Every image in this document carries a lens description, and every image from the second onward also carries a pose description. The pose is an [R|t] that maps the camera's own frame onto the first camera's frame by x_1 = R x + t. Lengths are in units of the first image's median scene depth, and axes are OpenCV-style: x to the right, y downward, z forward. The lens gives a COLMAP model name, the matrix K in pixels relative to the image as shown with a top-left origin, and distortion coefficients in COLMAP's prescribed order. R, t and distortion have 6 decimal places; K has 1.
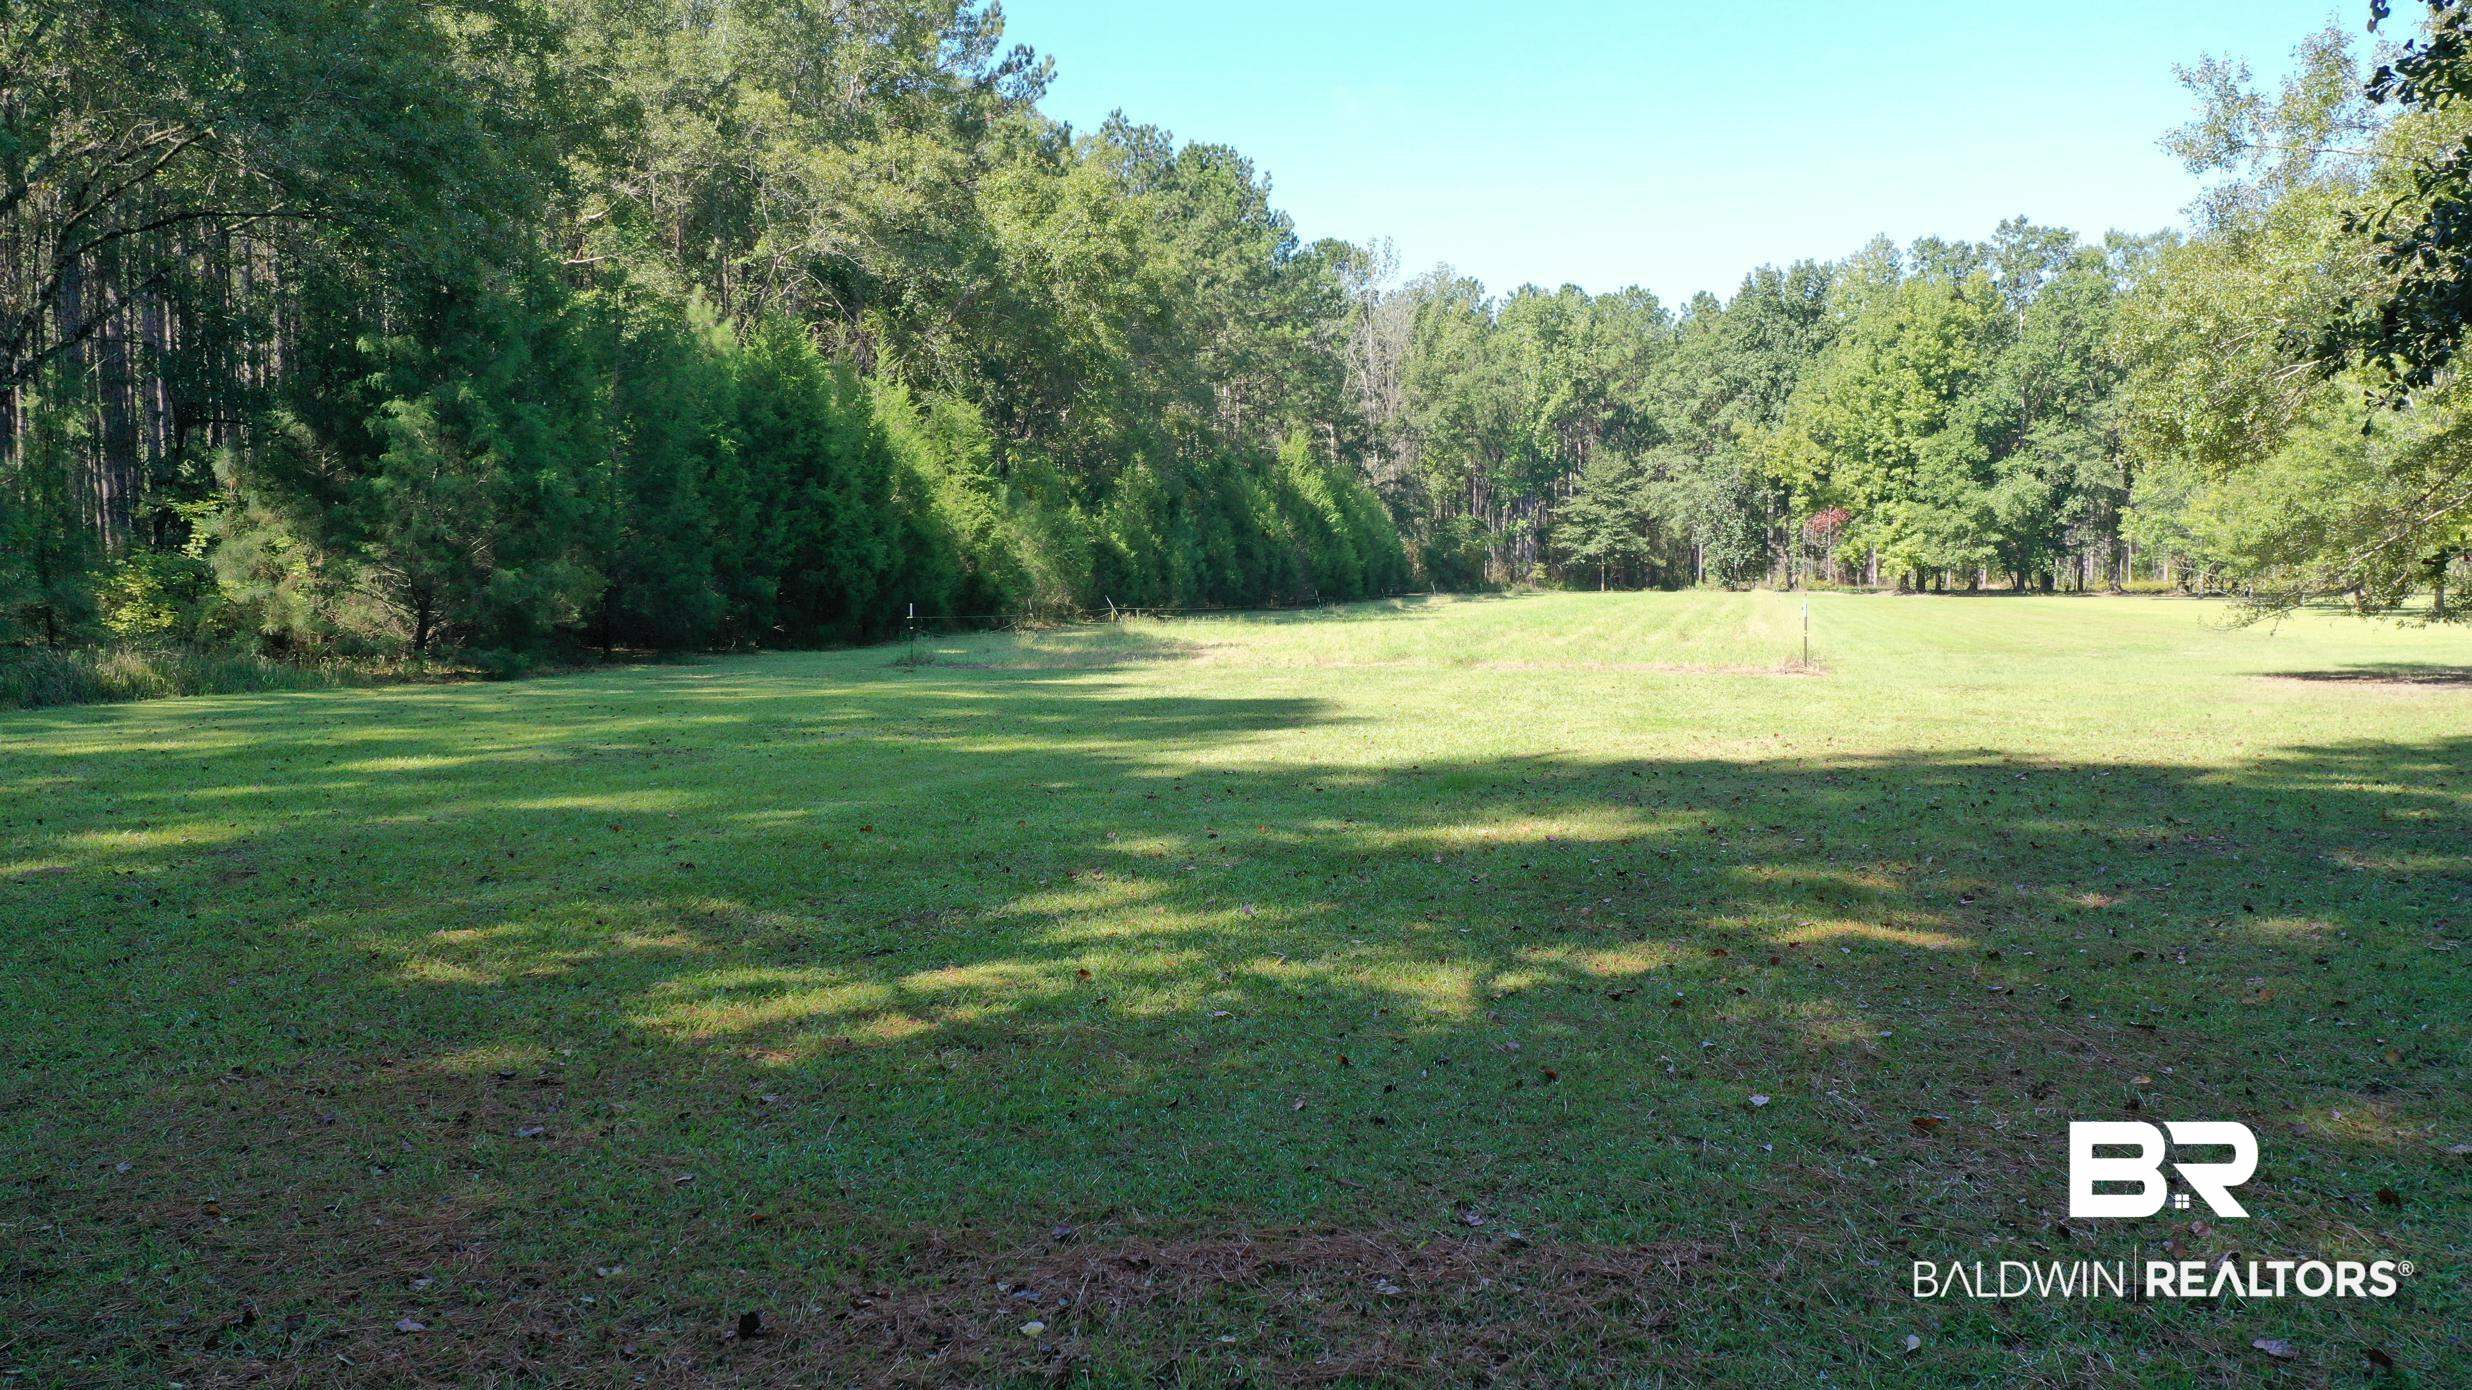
lens RADIAL K [[1949.1, 0, 1241.9], [0, 1949.1, 693.6], [0, 0, 1]] dist [0.013661, -0.003353]
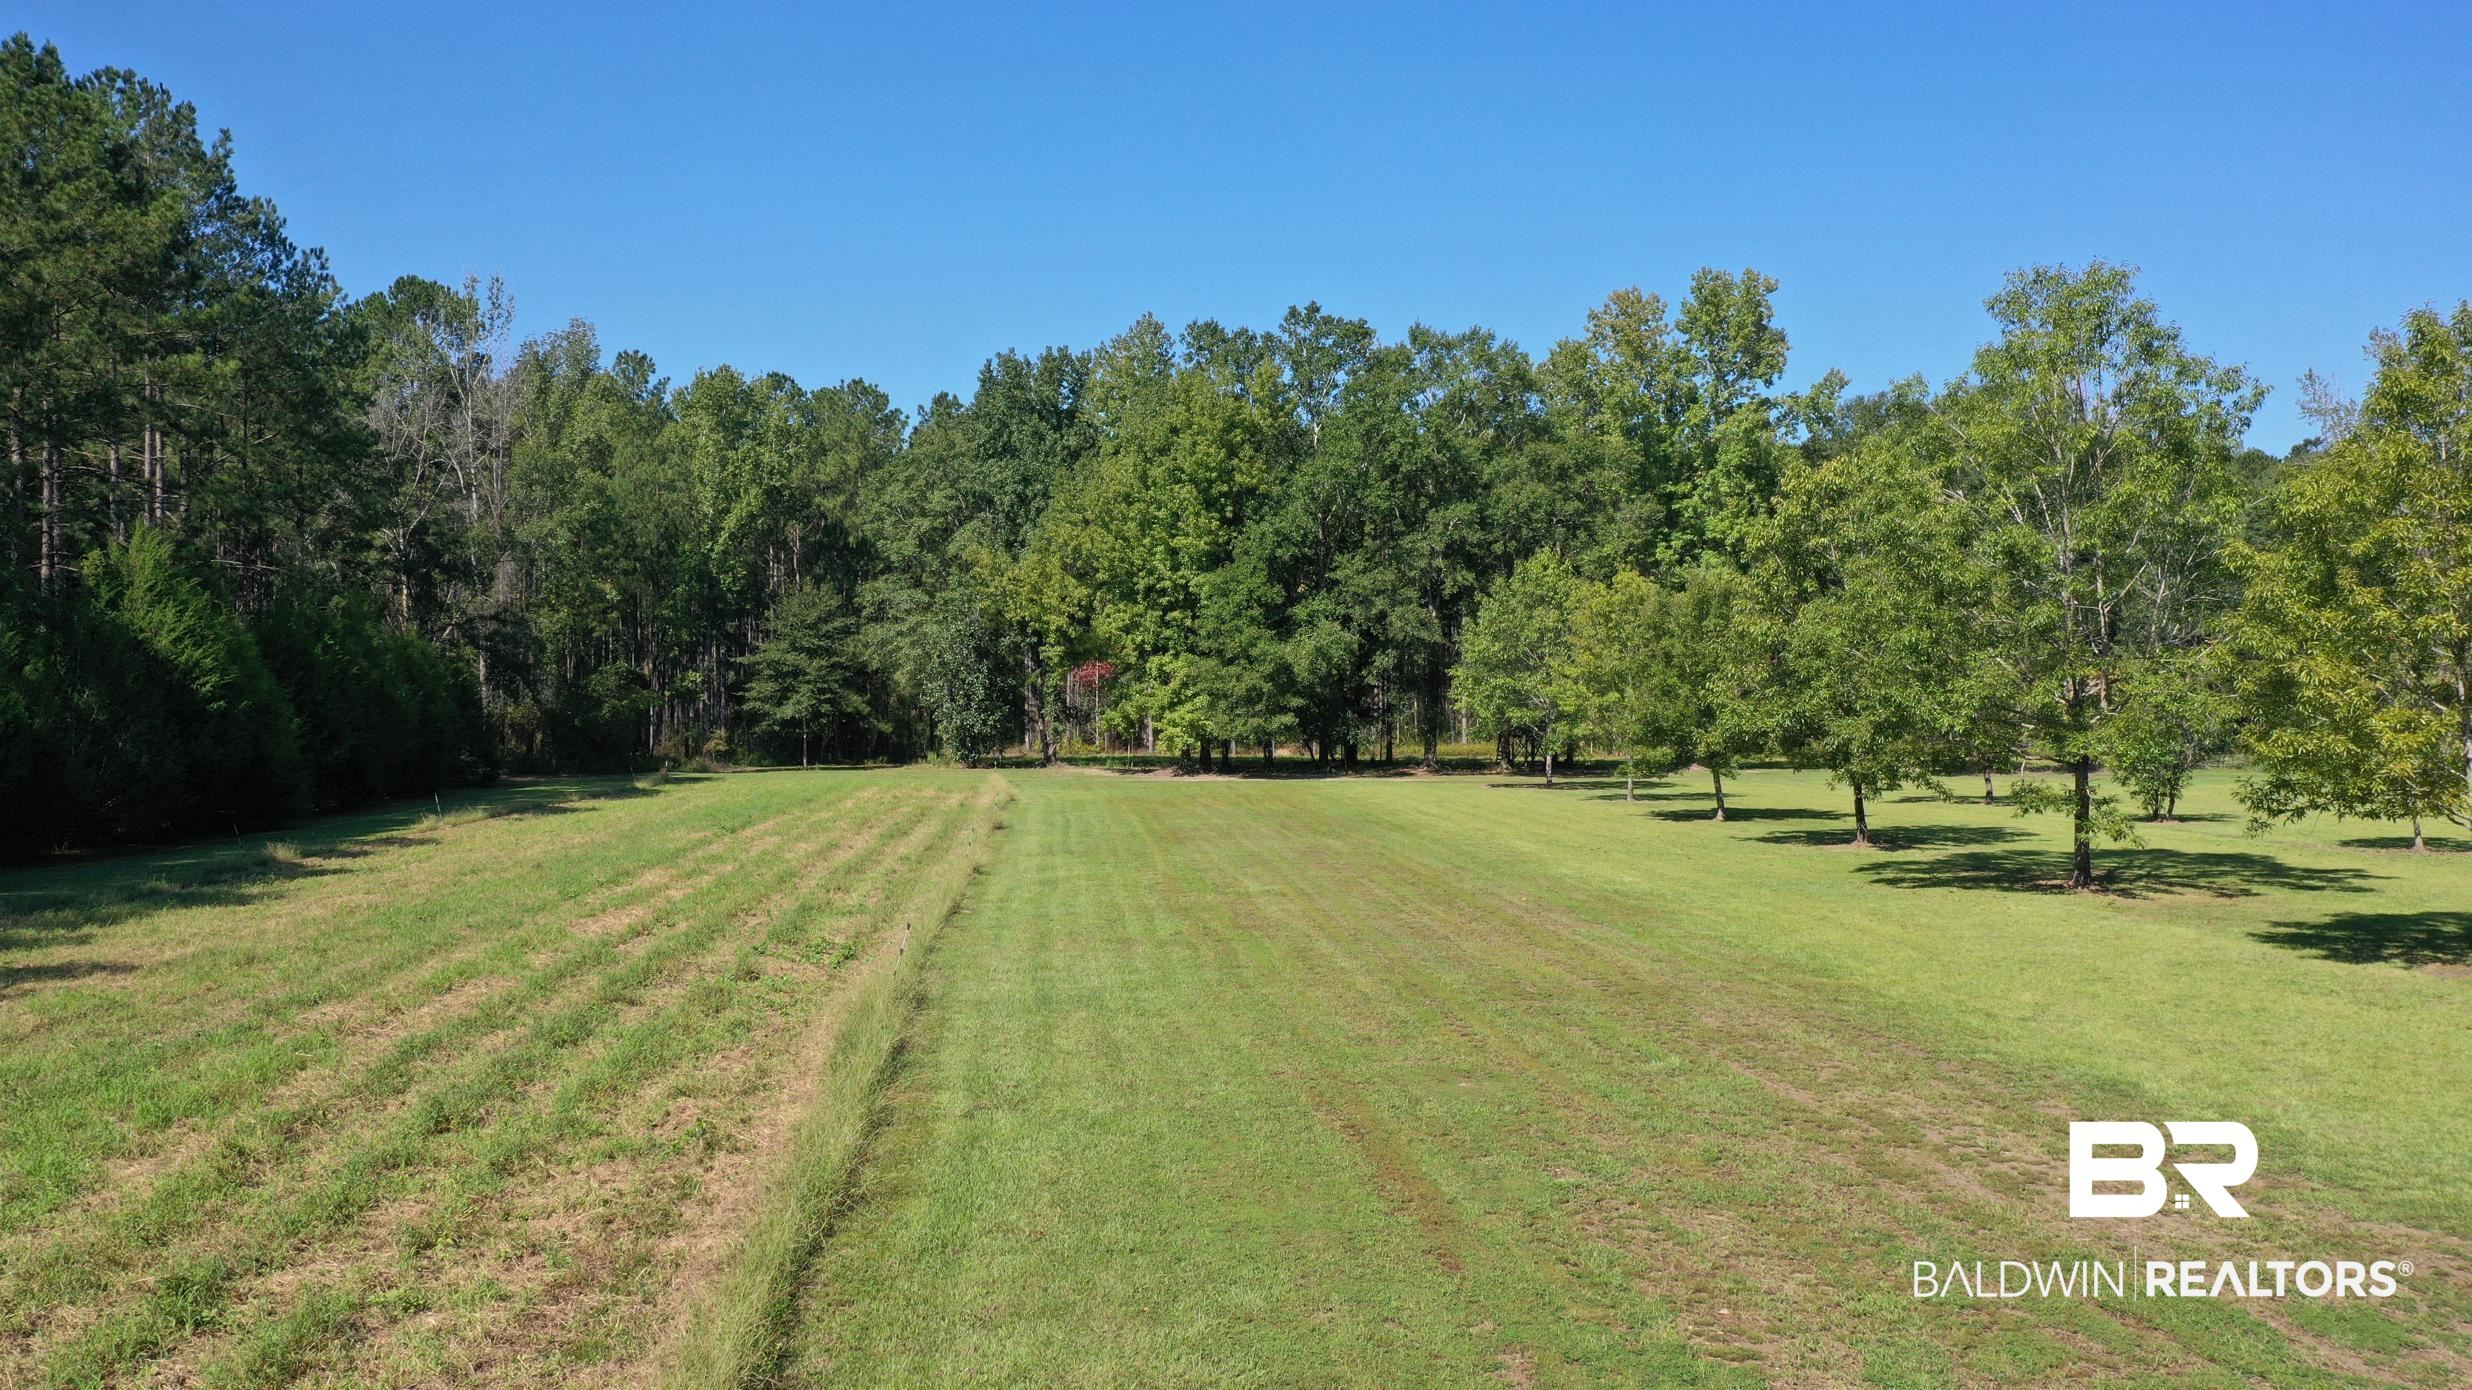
lens RADIAL K [[1949.1, 0, 1235.9], [0, 1949.1, 690.4], [0, 0, 1]] dist [0.013661, -0.003353]
pose [[0.937402, 0.002872, 0.348237, 0.086729], [0.022051, 0.997470, -0.067586, -0.030390], [-0.347550, 0.071034, 0.934967, 0.262235]]
